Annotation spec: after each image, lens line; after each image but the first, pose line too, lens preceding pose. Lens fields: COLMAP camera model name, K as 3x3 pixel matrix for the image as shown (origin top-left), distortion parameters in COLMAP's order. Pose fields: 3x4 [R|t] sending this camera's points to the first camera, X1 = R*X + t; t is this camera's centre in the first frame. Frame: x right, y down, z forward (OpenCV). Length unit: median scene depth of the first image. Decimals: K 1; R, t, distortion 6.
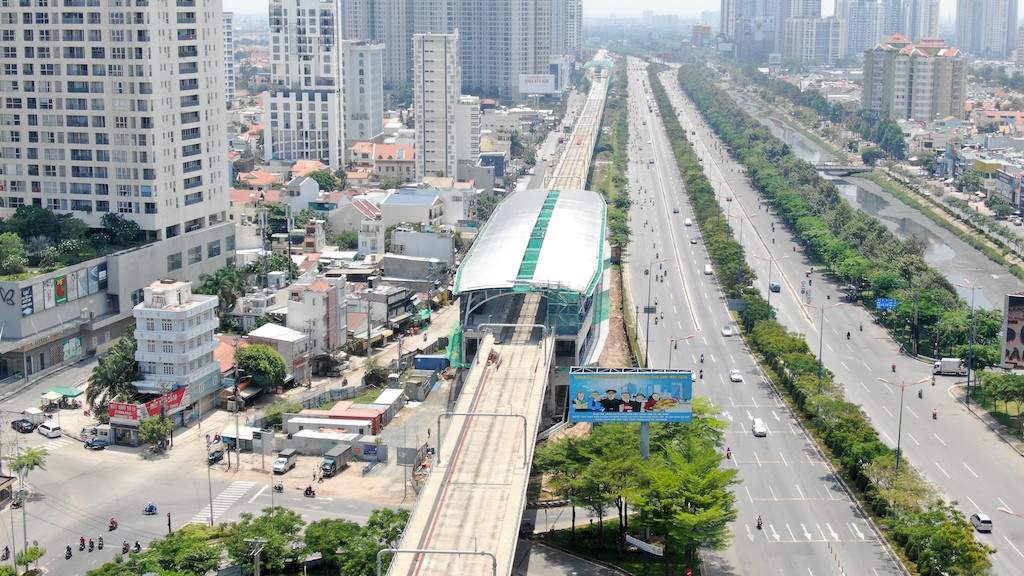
lens RADIAL K [[1458.7, 0, 512.0], [0, 1458.7, 288.0], [0, 0, 1]] dist [0.327072, -1.784829]
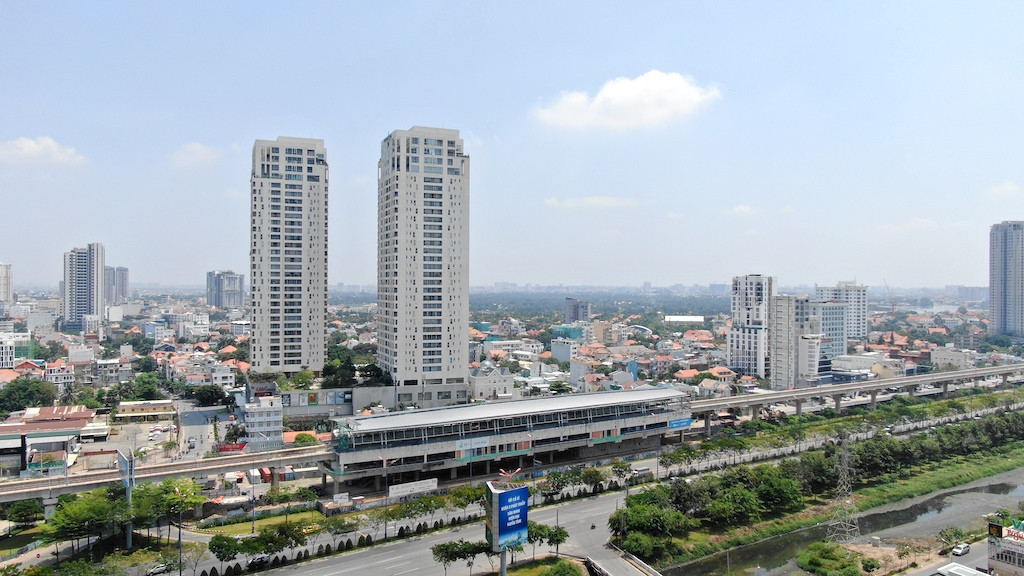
lens RADIAL K [[743.8, 0, 512.0], [0, 743.8, 288.0], [0, 0, 1]] dist [-0.013545, 0.002285]
pose [[0.602570, 0.000792, -0.798065, 0.583534], [-0.149221, 0.982475, -0.111692, -0.062082], [0.783991, 0.186391, 0.592129, 0.391000]]
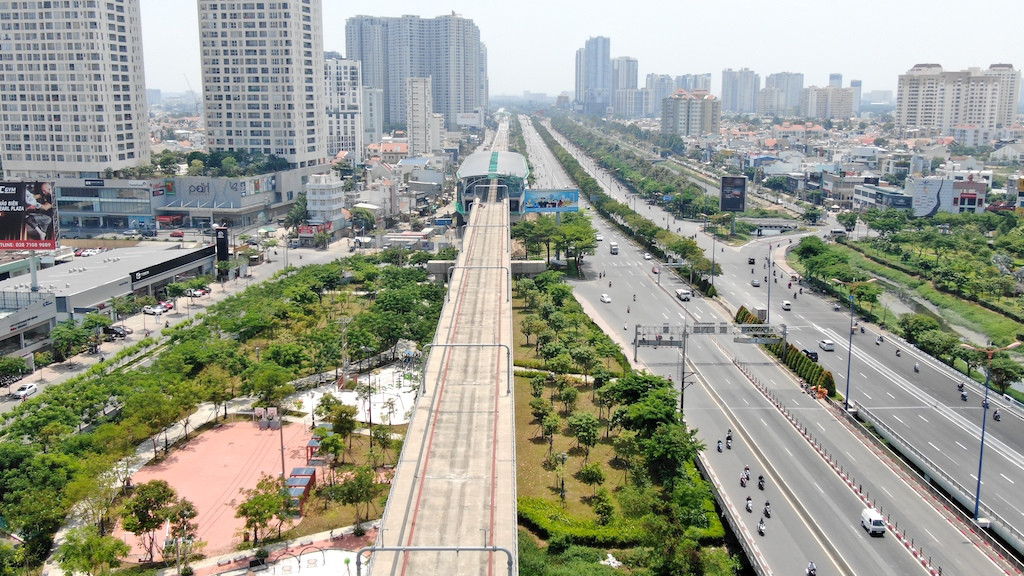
lens RADIAL K [[990.3, 0, 512.0], [0, 990.3, 288.0], [0, 0, 1]] dist [-0.003374, -0.003232]
pose [[0.996998, -0.017643, 0.075391, -0.048537], [0.017103, 0.999823, 0.007795, 0.098362], [-0.075515, -0.006482, 0.997124, -0.258847]]
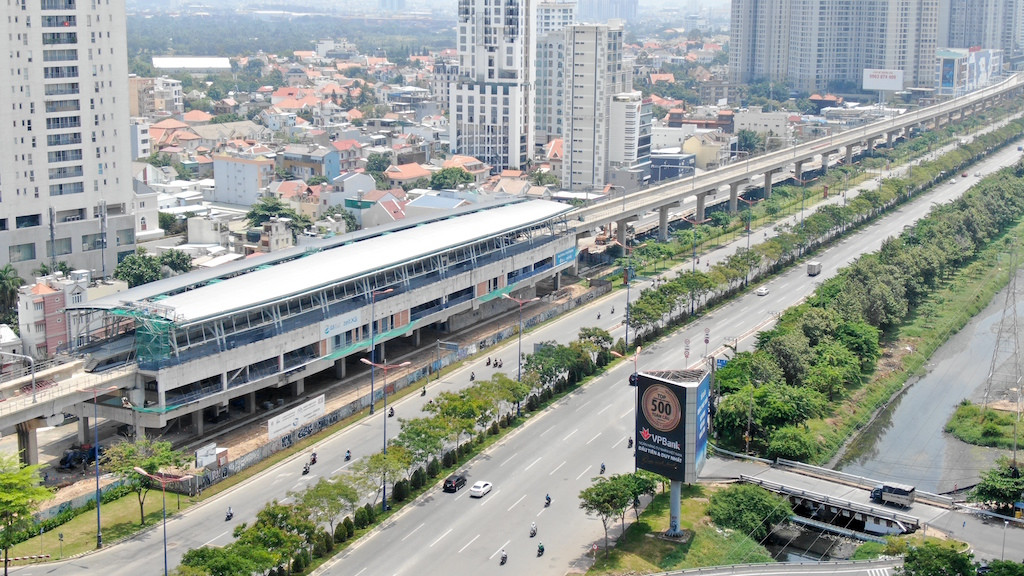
lens RADIAL K [[1458.7, 0, 512.0], [0, 1458.7, 288.0], [0, 0, 1]] dist [0.327072, -1.784829]
pose [[0.922413, 0.077561, -0.378338, 0.371410], [-0.075244, 0.996945, 0.020928, -0.032708], [0.378805, 0.009163, 0.925431, 0.178847]]
